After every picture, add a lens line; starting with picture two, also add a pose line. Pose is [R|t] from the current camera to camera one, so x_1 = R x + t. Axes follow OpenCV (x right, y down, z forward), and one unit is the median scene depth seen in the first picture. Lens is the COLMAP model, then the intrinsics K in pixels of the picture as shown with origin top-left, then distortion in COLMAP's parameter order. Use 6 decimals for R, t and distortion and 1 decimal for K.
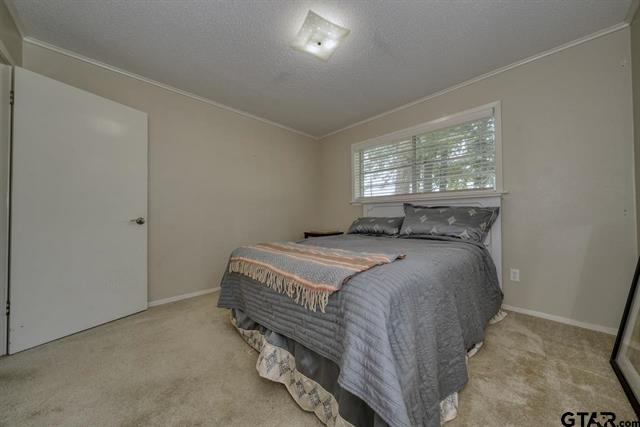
lens RADIAL K [[216.0, 0, 321.0], [0, 216.0, 212.4], [0, 0, 1]] dist [-0.003673, 0.000018]
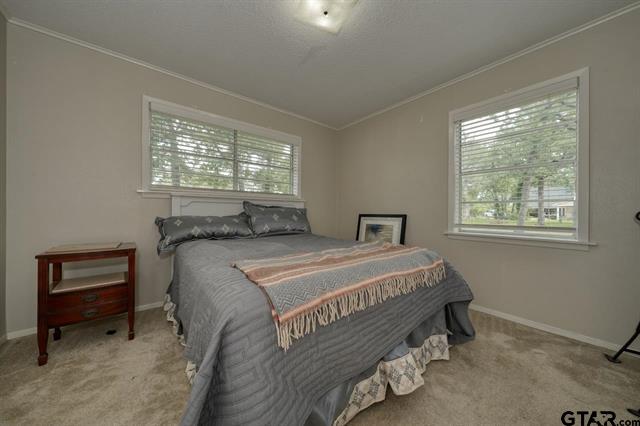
lens RADIAL K [[222.2, 0, 320.0], [0, 222.2, 213.0], [0, 0, 1]] dist [0.000180, 0.000005]
pose [[0.069448, 0.008044, 0.997553, -0.564669], [-0.021400, 0.999749, -0.006572, 0.008980], [-0.997356, -0.020892, 0.069603, 0.606497]]
